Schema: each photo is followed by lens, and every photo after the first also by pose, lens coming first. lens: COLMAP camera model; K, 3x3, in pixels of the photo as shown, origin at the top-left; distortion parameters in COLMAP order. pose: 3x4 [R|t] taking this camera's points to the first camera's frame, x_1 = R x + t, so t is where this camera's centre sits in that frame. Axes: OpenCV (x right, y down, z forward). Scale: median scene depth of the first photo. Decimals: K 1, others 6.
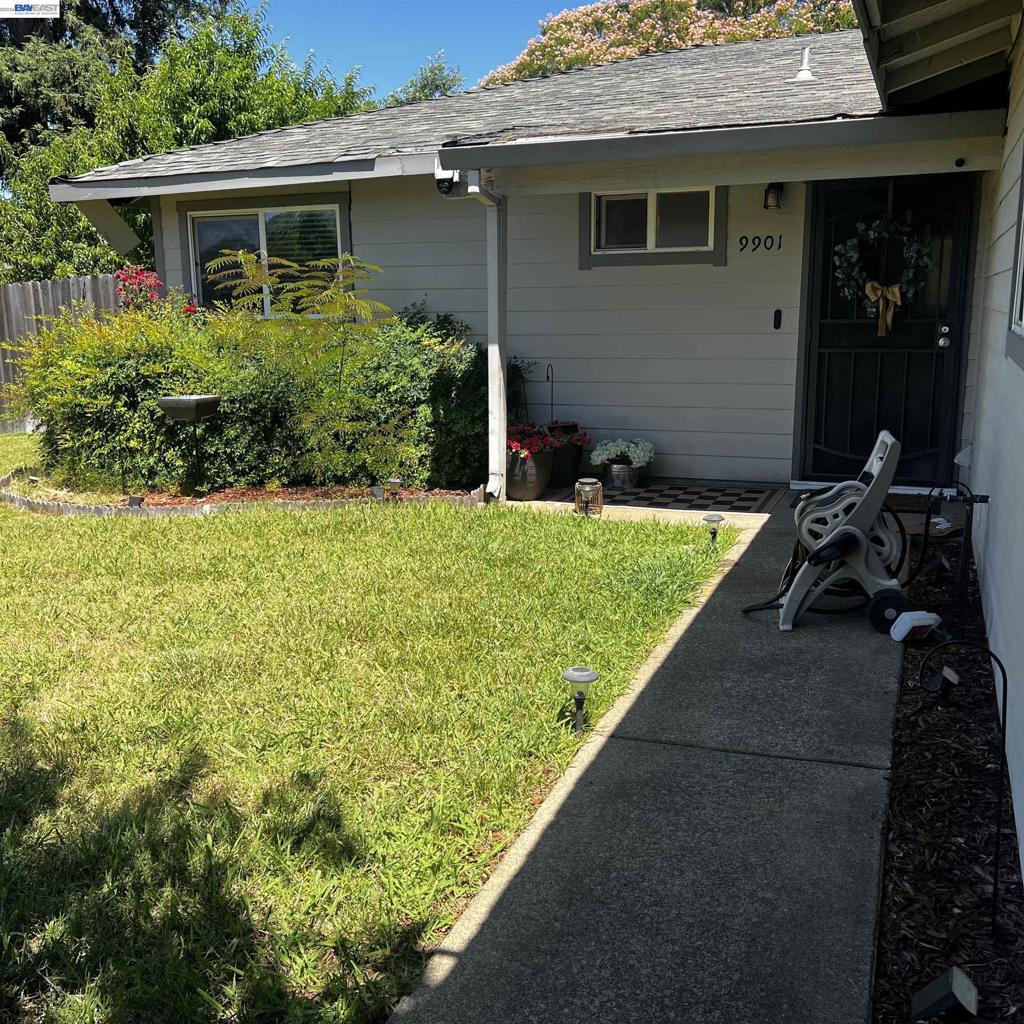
lens RADIAL K [[1033.0, 0, 512.0], [0, 1033.0, 512.0], [0, 0, 1]] dist [0.048061, -0.003591]
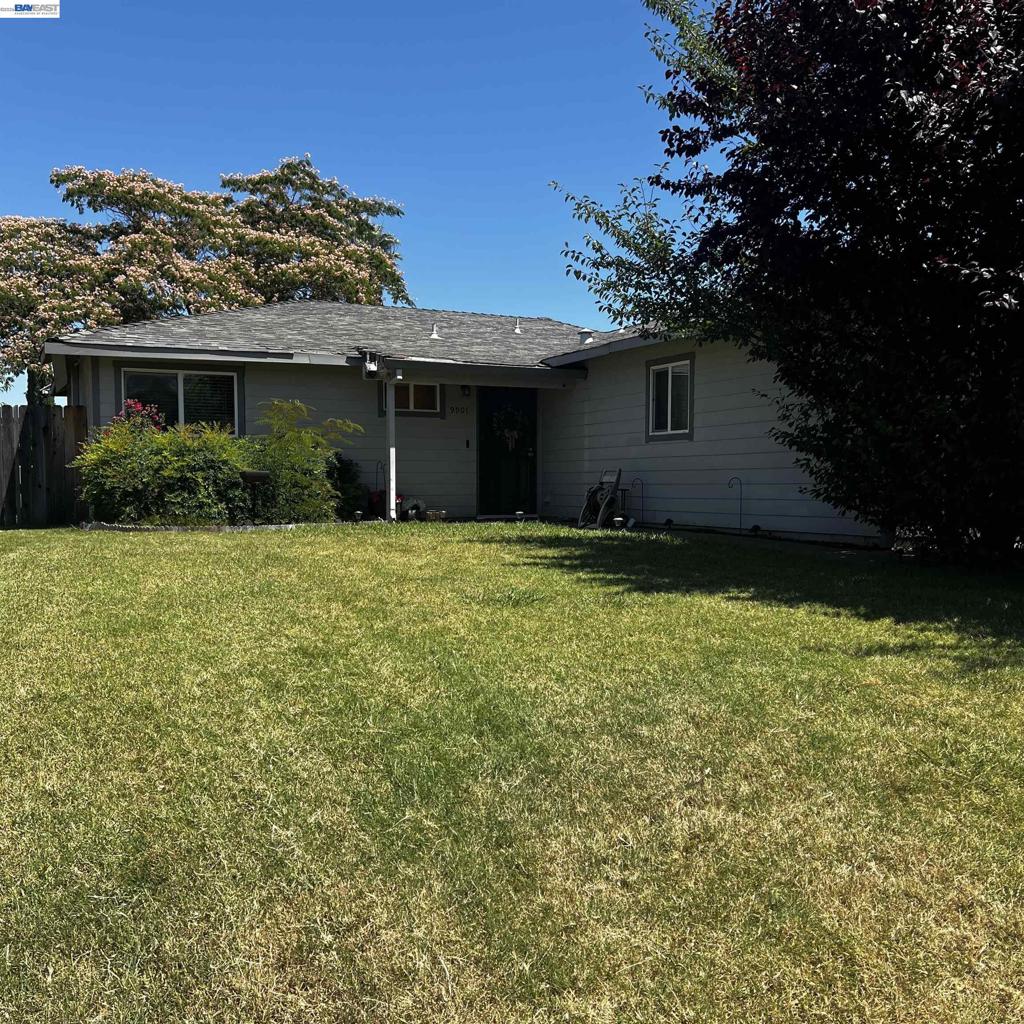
lens RADIAL K [[1029.9, 0, 528.2], [0, 1029.9, 540.3], [0, 0, 1]] dist [0.037907, -0.002074]
pose [[0.658074, -0.030524, 0.752334, -1.285587], [0.141671, 0.986352, -0.083903, 0.216188], [-0.739505, 0.161799, 0.653417, -0.496073]]
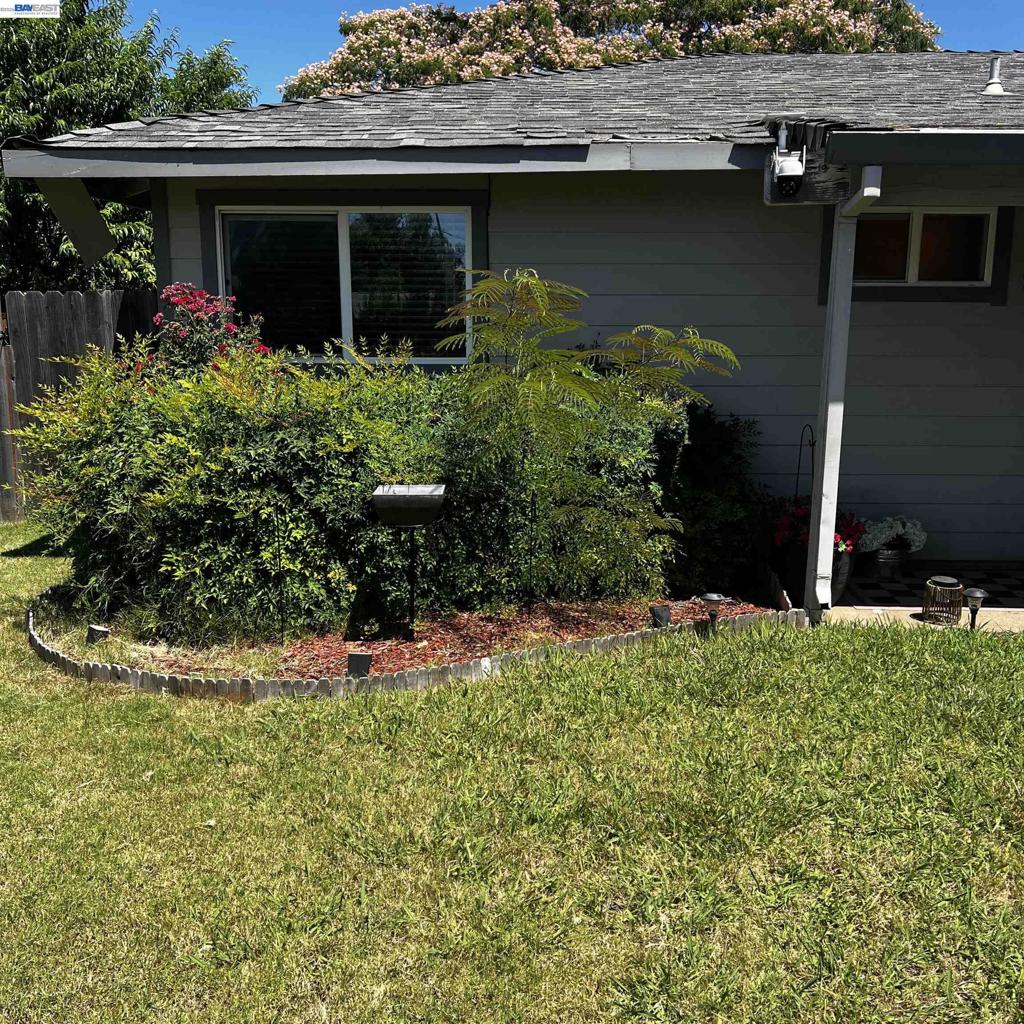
lens RADIAL K [[1029.9, 0, 528.2], [0, 1029.9, 540.3], [0, 0, 1]] dist [0.037907, -0.002074]
pose [[0.930648, -0.056442, 0.361536, -0.447571], [0.057689, 0.998308, 0.007352, -0.074994], [-0.361339, 0.014015, 0.932329, 0.352964]]
